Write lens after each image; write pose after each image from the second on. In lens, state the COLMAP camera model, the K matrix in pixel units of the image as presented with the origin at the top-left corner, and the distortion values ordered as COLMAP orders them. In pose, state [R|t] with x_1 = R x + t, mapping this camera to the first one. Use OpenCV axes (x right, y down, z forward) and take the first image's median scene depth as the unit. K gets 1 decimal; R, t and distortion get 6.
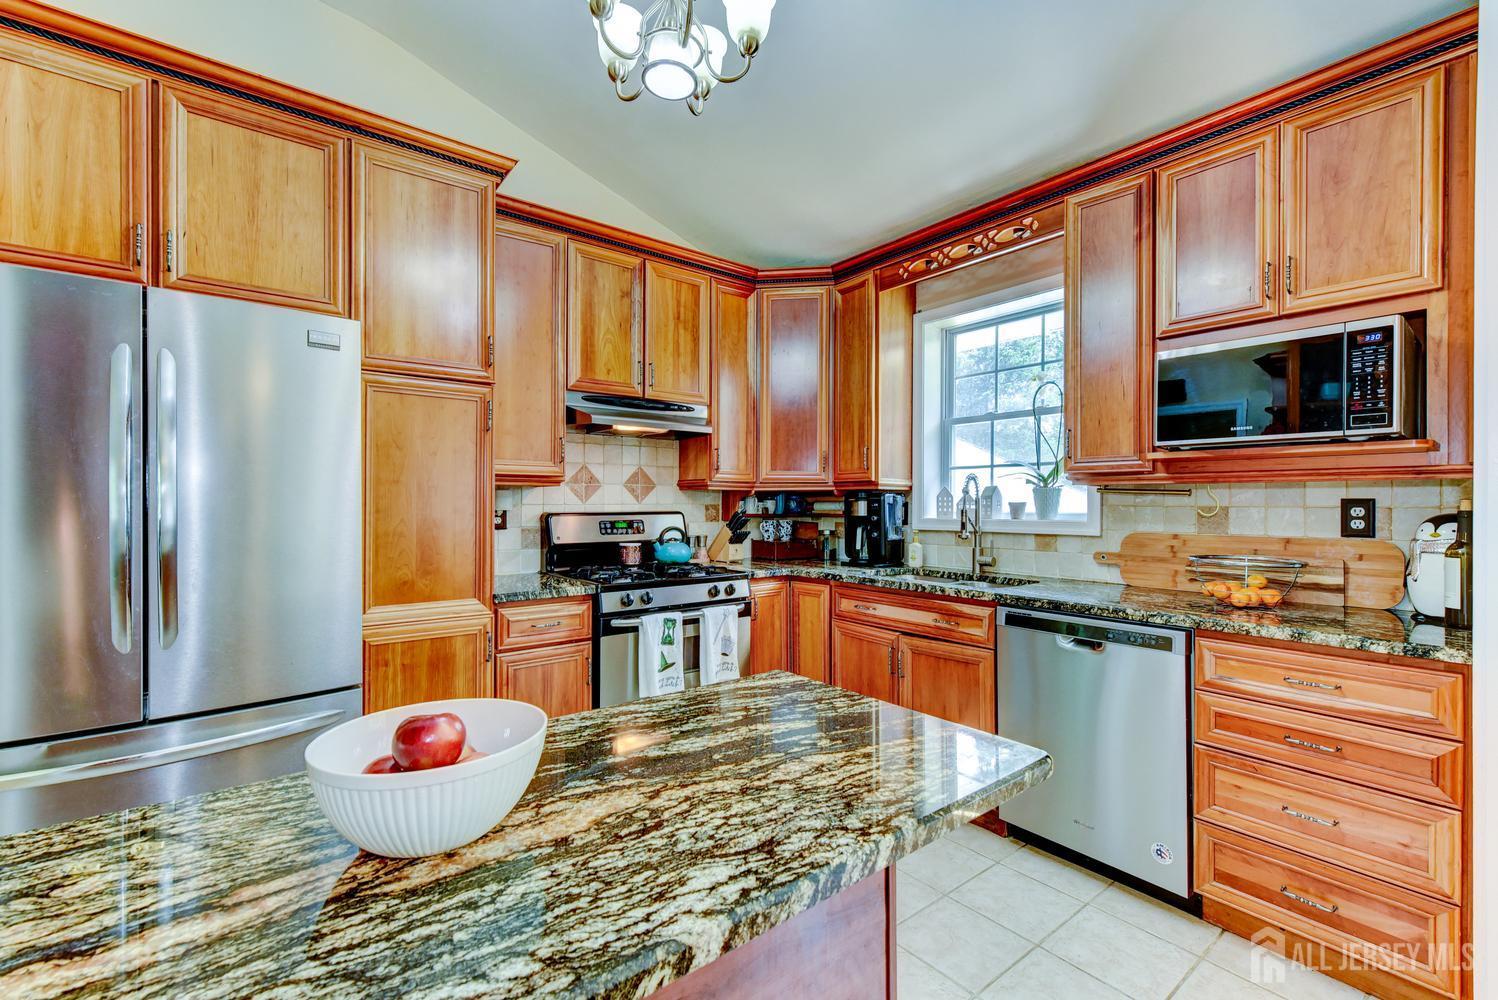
lens RADIAL K [[647.4, 0, 755.2], [0, 647.4, 499.7], [0, 0, 1]] dist [0.006015, -0.000181]
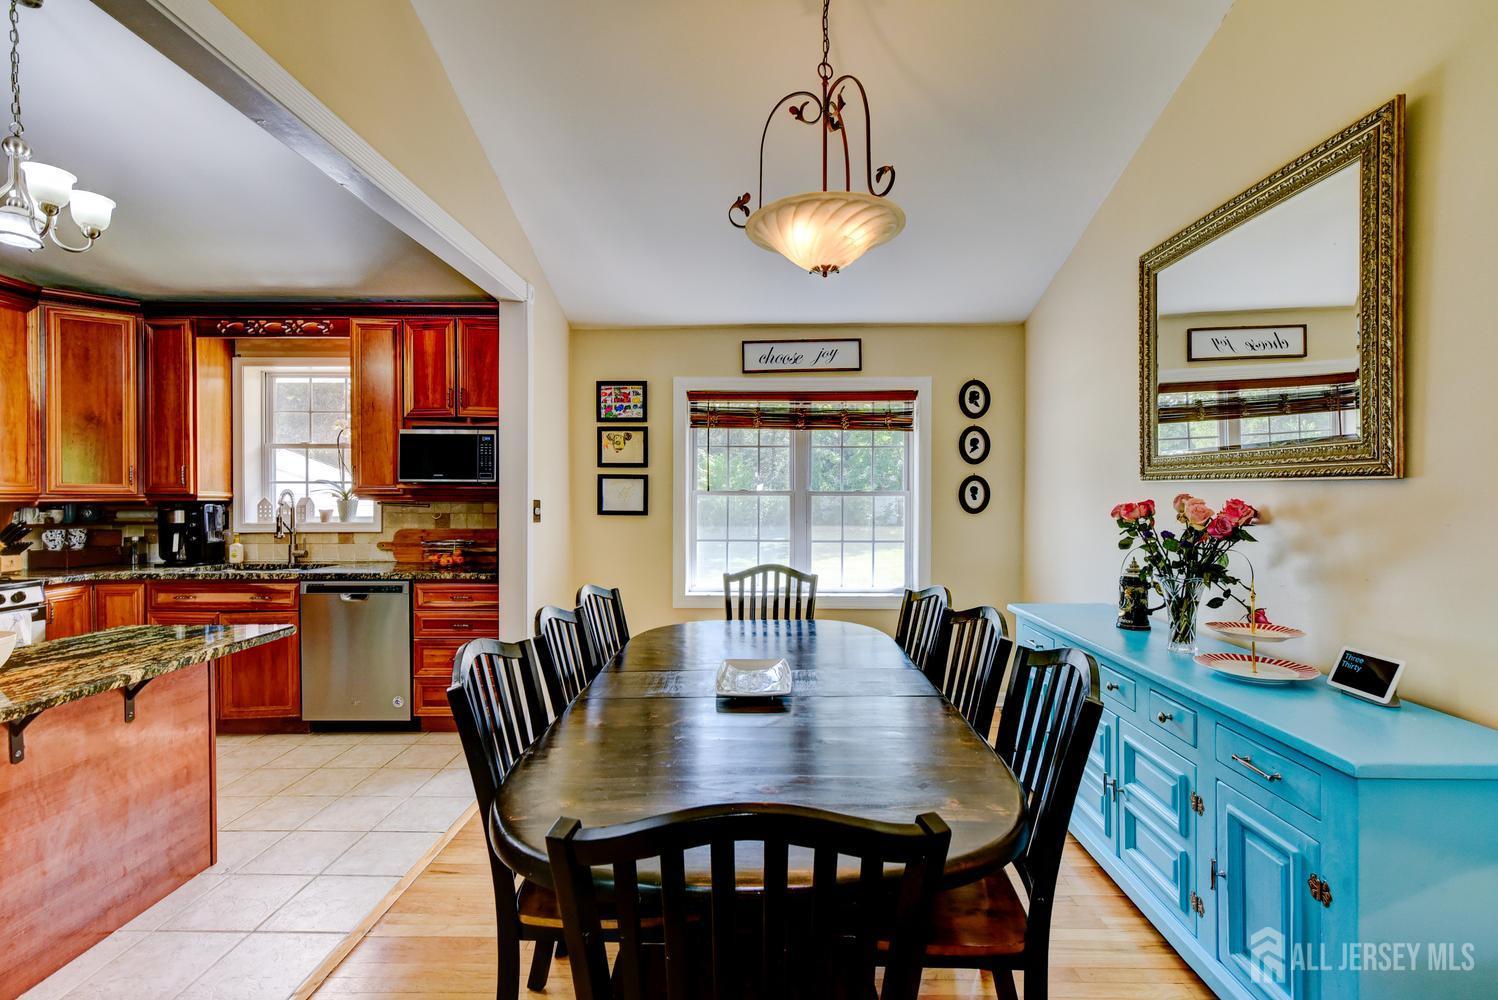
lens RADIAL K [[664.4, 0, 758.7], [0, 664.4, 504.1], [0, 0, 1]] dist [0.011435, -0.000065]
pose [[0.627319, -0.011162, 0.778682, -0.145868], [-0.004048, 0.999837, 0.017594, -0.042451], [-0.778752, -0.014189, 0.627172, -0.695783]]
